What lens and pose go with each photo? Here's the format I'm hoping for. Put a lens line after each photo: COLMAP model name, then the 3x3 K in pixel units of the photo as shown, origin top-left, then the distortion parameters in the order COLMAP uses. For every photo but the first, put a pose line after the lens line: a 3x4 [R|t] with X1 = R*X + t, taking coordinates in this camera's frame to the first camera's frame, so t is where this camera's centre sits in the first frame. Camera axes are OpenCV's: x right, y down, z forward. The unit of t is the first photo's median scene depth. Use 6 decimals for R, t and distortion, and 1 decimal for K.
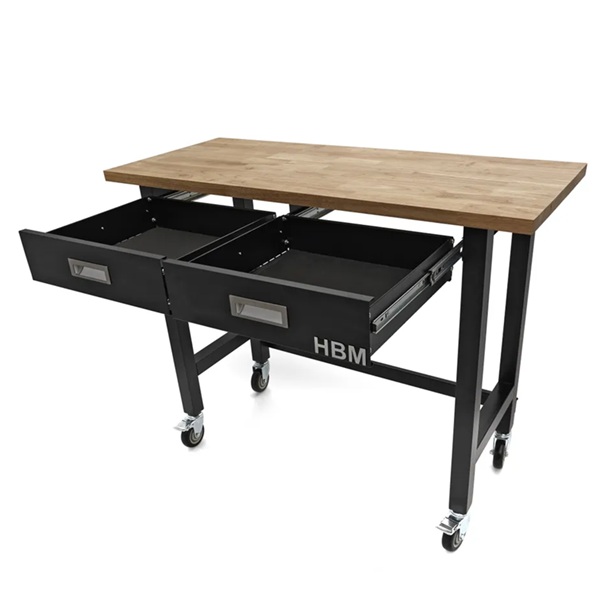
lens RADIAL K [[601.2, 0, 310.9], [0, 601.2, 337.2], [0, 0, 1]] dist [-0.005373, -0.012186]
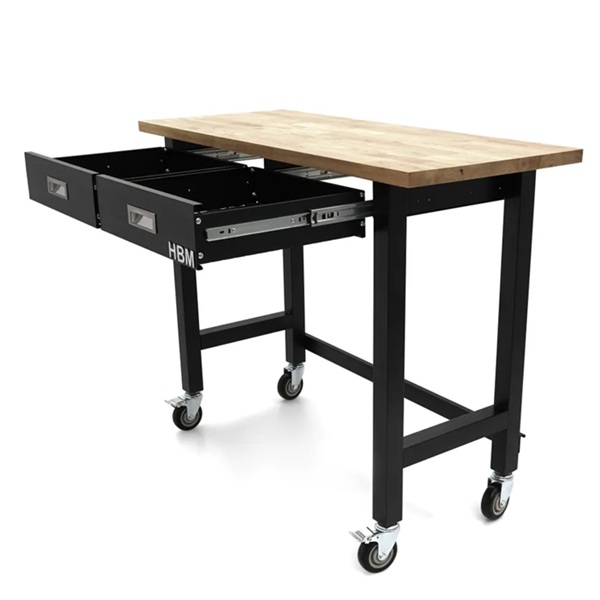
lens RADIAL K [[876.0, 0, 300.0], [0, 876.0, 300.0], [0, 0, 1]] dist [-0.005438, 0.000949]
pose [[0.922804, 0.155026, -0.352705, 0.503556], [-0.212572, 0.968388, -0.130526, 0.162330], [0.321320, 0.195425, 0.926586, -0.252158]]
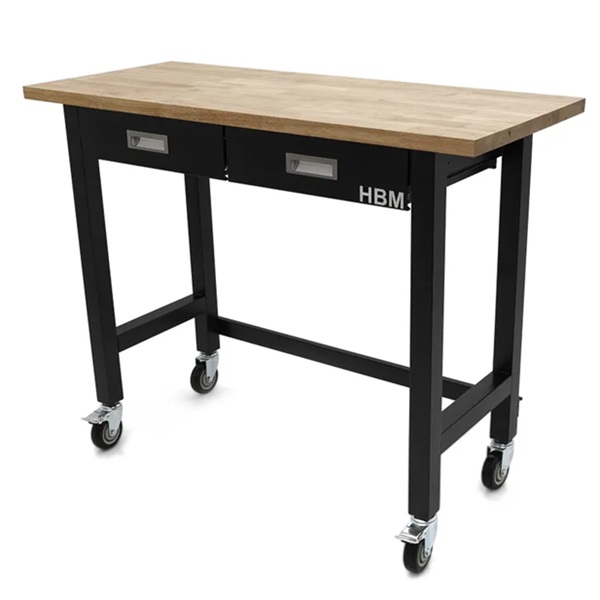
lens RADIAL K [[978.7, 0, 300.0], [0, 978.7, 300.0], [0, 0, 1]] dist [0.005510, 0.033341]
pose [[0.997076, 0.056115, -0.051865, 0.132747], [-0.061994, 0.990867, -0.119748, 0.164004], [0.044672, 0.122613, 0.991449, -0.315690]]
